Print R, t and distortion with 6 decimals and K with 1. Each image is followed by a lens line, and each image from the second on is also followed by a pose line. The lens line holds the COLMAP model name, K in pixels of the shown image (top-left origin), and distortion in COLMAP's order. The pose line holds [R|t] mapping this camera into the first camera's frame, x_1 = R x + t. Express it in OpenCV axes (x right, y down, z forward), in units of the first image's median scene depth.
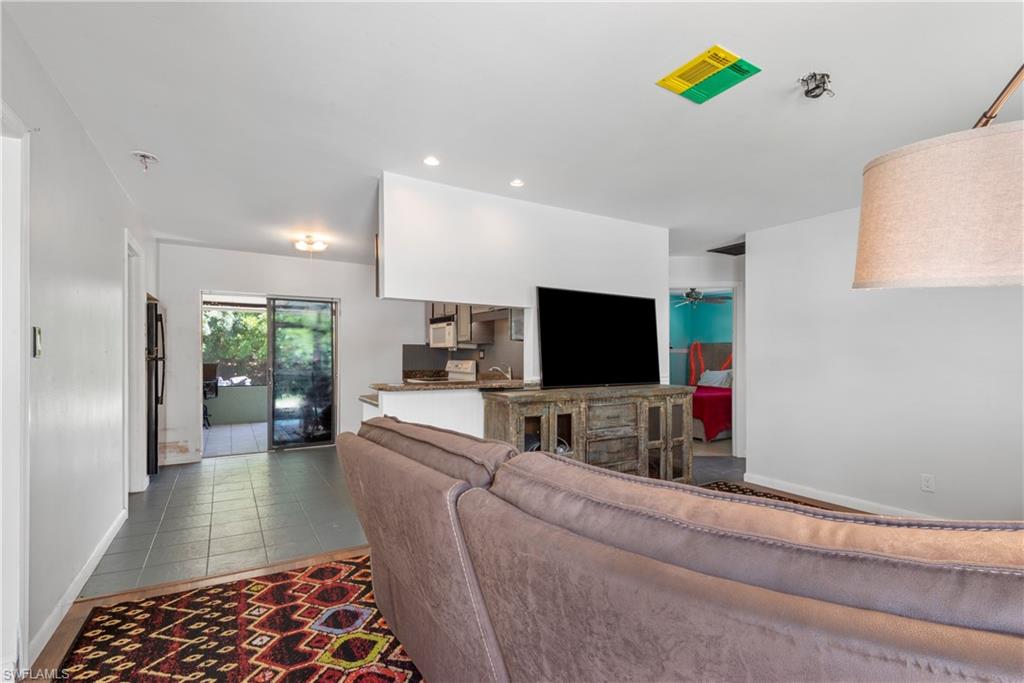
lens RADIAL K [[470.3, 0, 513.7], [0, 470.3, 357.2], [0, 0, 1]] dist [0.032666, 0.000015]
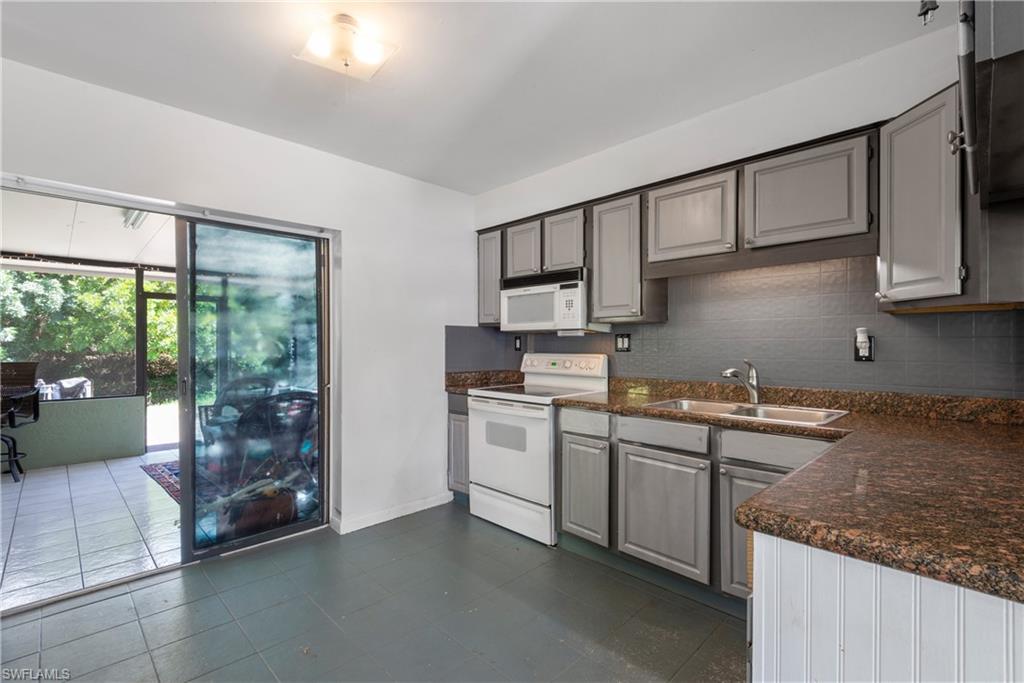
lens RADIAL K [[463.8, 0, 510.9], [0, 463.8, 346.9], [0, 0, 1]] dist [0.031380, -0.018929]
pose [[0.971995, -0.005471, 0.234940, -0.321567], [0.005490, 0.999985, 0.000571, -0.002257], [-0.234939, 0.000735, 0.972010, 0.503654]]
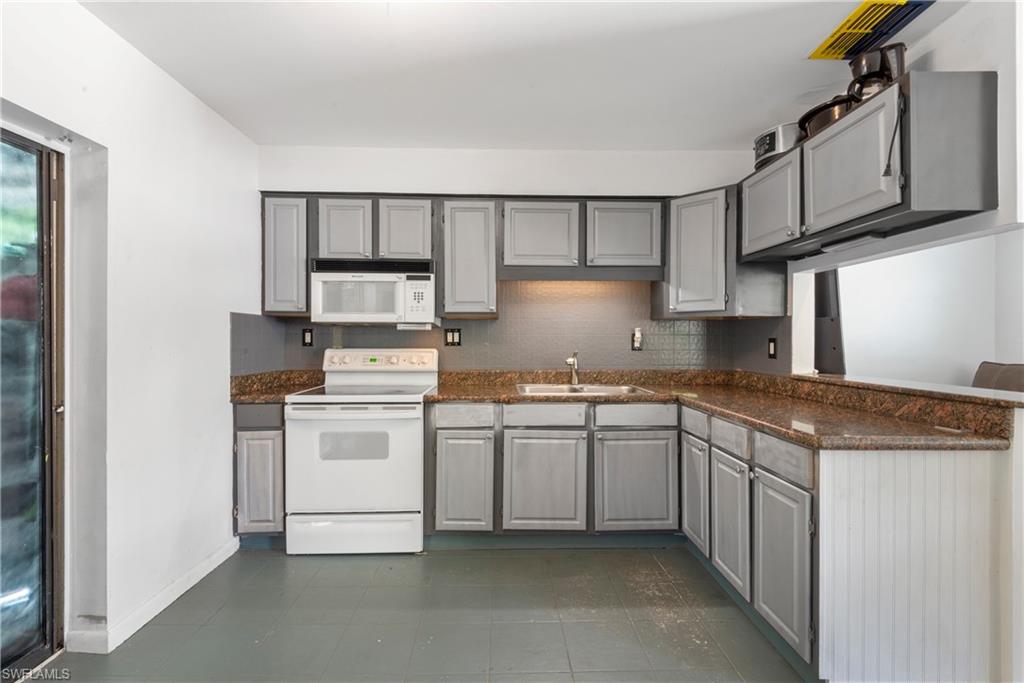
lens RADIAL K [[464.0, 0, 512.0], [0, 464.0, 341.5], [0, 0, 1]] dist [0.032219, -0.018283]
pose [[0.493042, -0.006970, 0.869977, -0.519519], [0.005432, 0.999973, 0.004932, -0.003177], [-0.869988, 0.002294, 0.493067, 0.659820]]
